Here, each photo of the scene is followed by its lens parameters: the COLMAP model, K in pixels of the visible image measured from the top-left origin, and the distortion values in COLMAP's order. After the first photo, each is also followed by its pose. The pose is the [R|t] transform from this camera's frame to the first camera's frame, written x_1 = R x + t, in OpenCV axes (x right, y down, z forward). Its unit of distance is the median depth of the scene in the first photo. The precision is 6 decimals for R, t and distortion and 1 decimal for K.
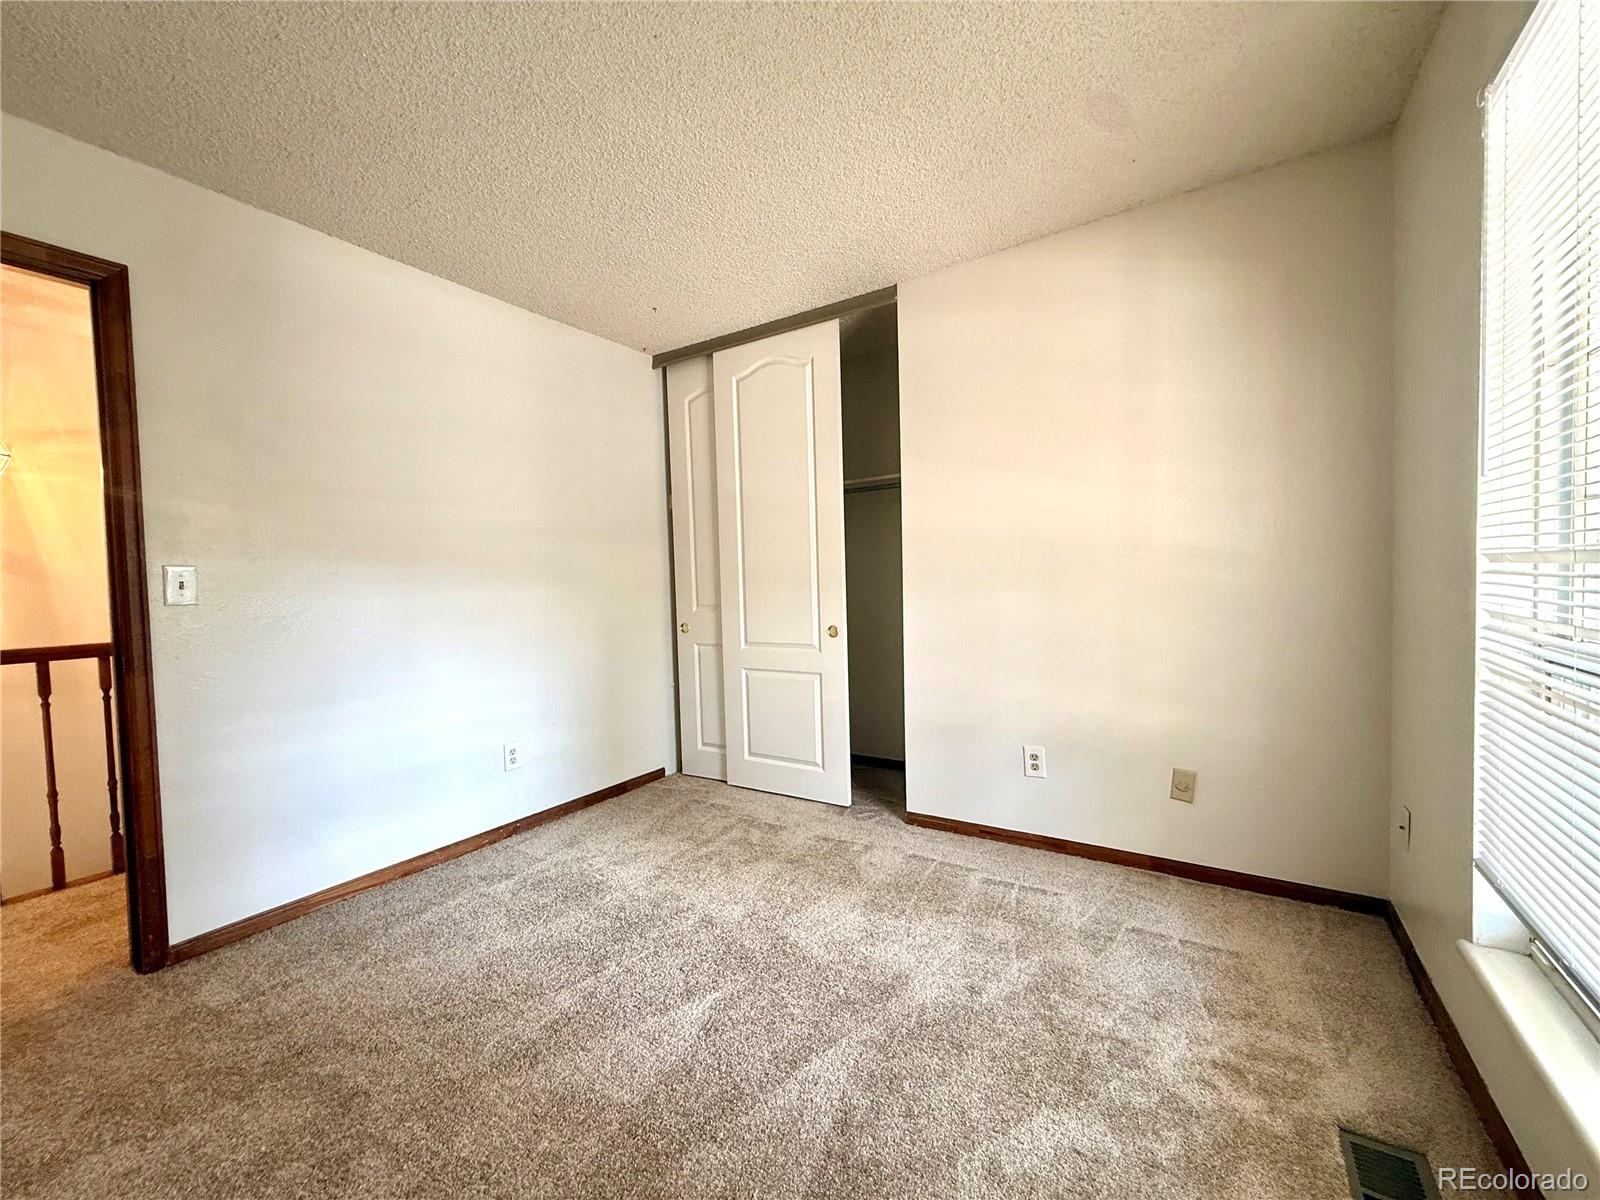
lens RADIAL K [[640.5, 0, 797.7], [0, 640.5, 601.7], [0, 0, 1]] dist [0.002184, -0.000101]
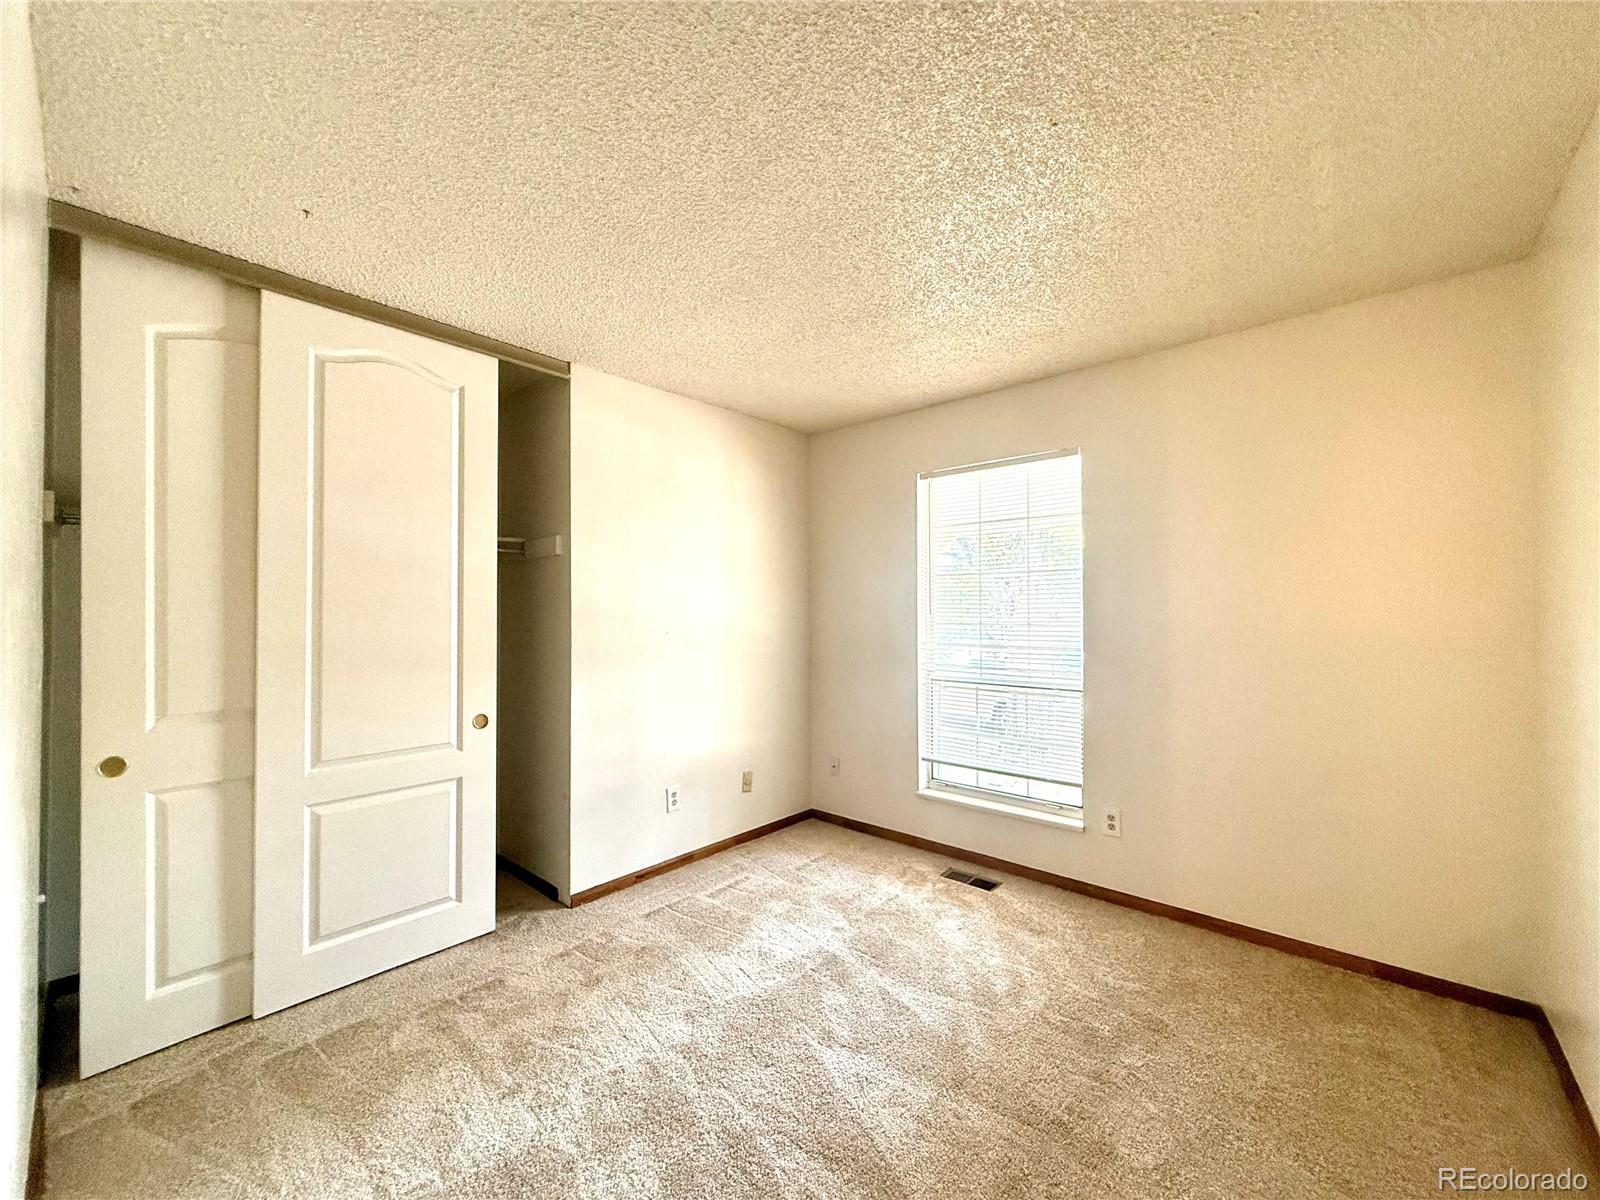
lens RADIAL K [[640.5, 0, 790.5], [0, 640.5, 605.2], [0, 0, 1]] dist [0.002184, -0.000101]
pose [[0.154991, 0.042061, 0.987020, -0.727086], [0.035595, 0.998207, -0.048127, -0.051127], [-0.987274, 0.042592, 0.153216, 0.486771]]
